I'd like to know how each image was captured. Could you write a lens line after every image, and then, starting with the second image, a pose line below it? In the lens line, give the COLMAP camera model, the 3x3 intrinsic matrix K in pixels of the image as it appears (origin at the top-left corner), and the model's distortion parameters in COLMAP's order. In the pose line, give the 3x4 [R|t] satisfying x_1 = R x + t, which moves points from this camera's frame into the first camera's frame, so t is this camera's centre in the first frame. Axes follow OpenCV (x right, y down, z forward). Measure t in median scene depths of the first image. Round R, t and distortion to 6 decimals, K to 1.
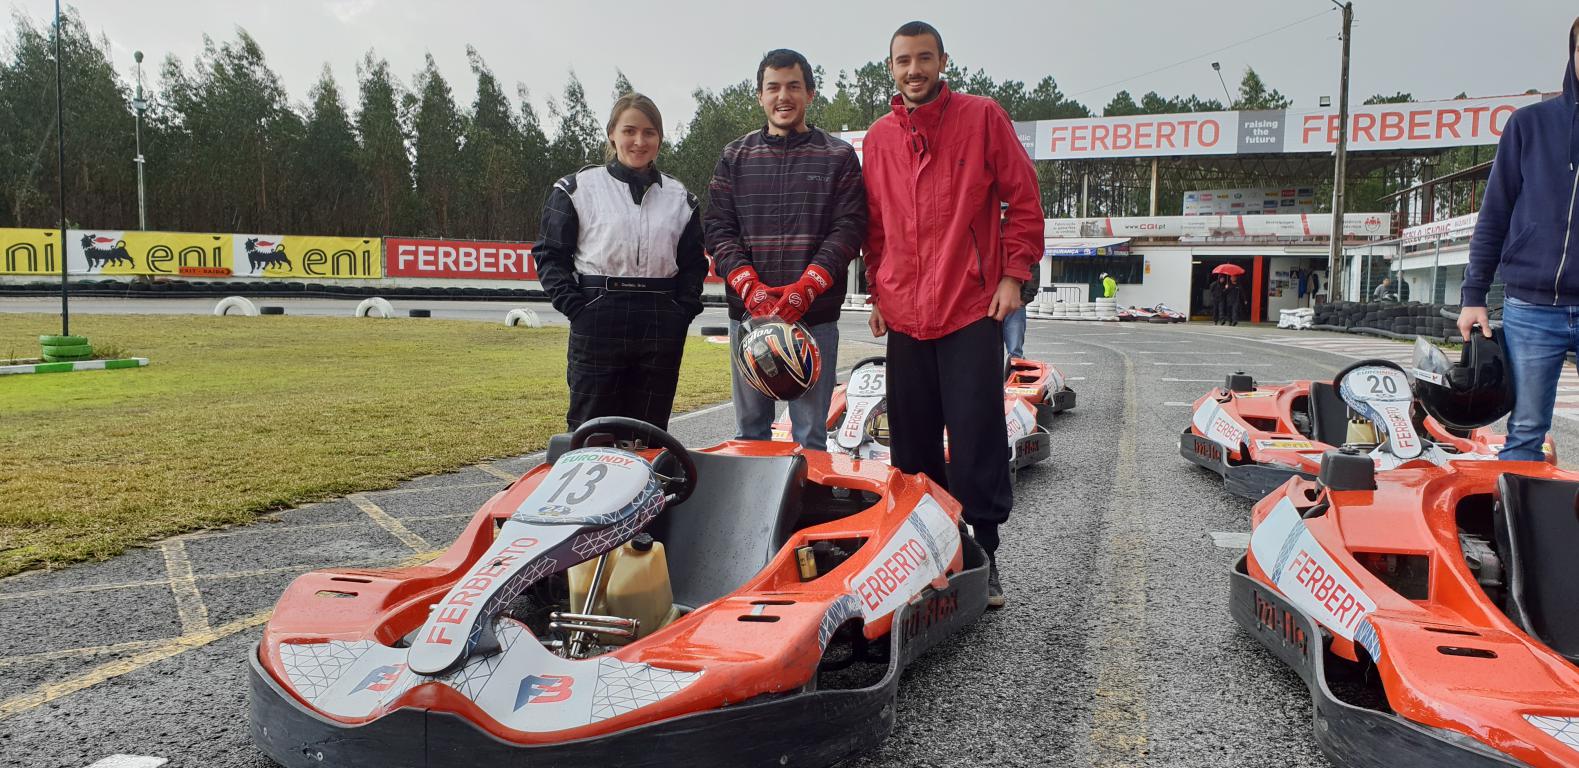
lens RADIAL K [[1257.0, 0, 807.4], [0, 1257.0, 362.7], [0, 0, 1]] dist [0.039397, -0.020123]
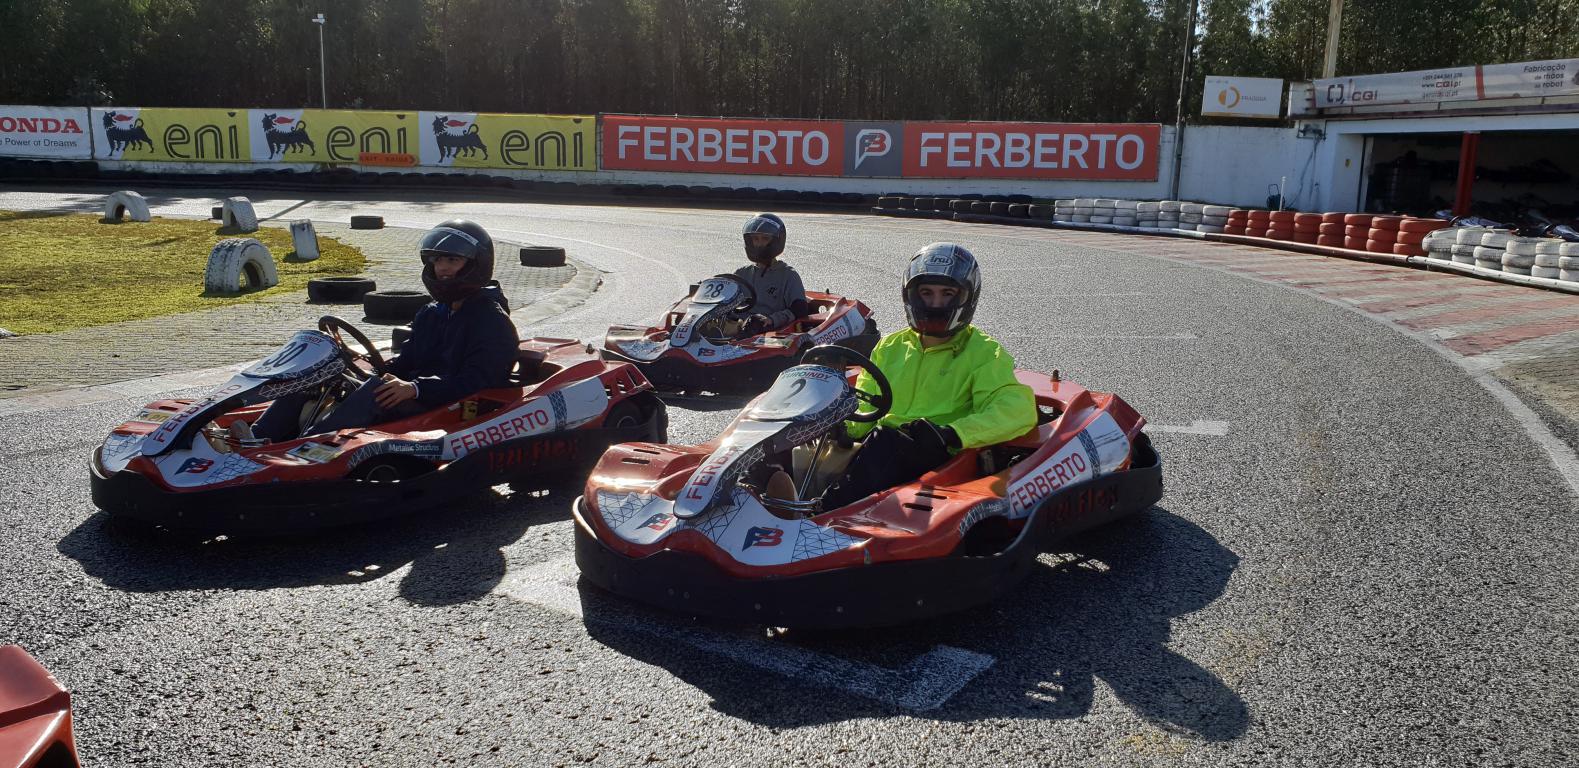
lens RADIAL K [[1291.0, 0, 756.4], [0, 1291.0, 418.4], [0, 0, 1]] dist [0.055891, -0.058173]
pose [[0.825660, 0.112477, -0.552842, 0.185263], [-0.046828, 0.990206, 0.131524, -0.027421], [0.562221, -0.082706, 0.822841, 0.419616]]
